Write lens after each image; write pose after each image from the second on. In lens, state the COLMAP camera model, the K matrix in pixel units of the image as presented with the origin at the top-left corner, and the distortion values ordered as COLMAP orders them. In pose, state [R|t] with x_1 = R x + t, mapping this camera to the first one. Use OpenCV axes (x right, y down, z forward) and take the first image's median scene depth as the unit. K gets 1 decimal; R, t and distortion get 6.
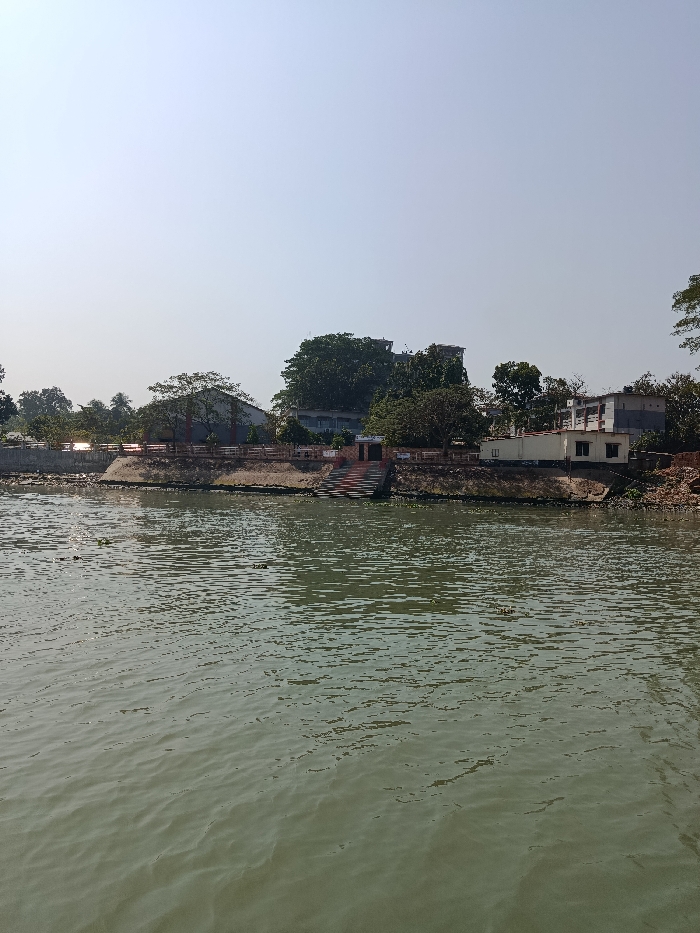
lens RADIAL K [[662.5, 0, 347.4], [0, 662.5, 469.9], [0, 0, 1]] dist [0.014890, -0.003394]
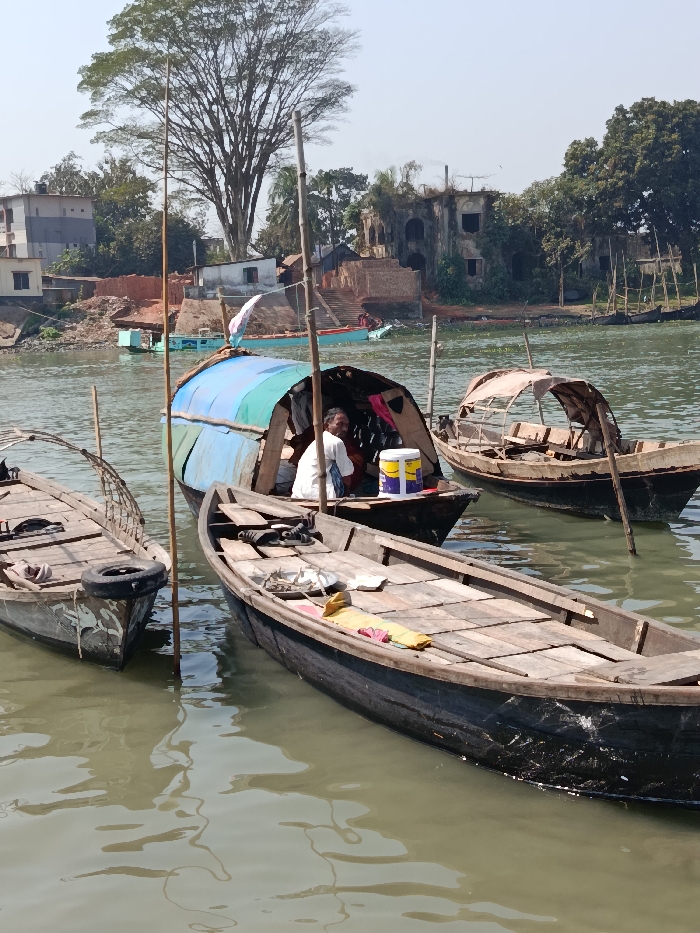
lens RADIAL K [[1304.0, 0, 349.1], [0, 1304.0, 468.2], [0, 0, 1]] dist [0.087562, 0.000000]
pose [[0.827784, -0.133723, 0.544878, -0.123037], [0.062371, 0.987094, 0.147496, -0.011244], [-0.557570, -0.088110, 0.825441, -0.405051]]
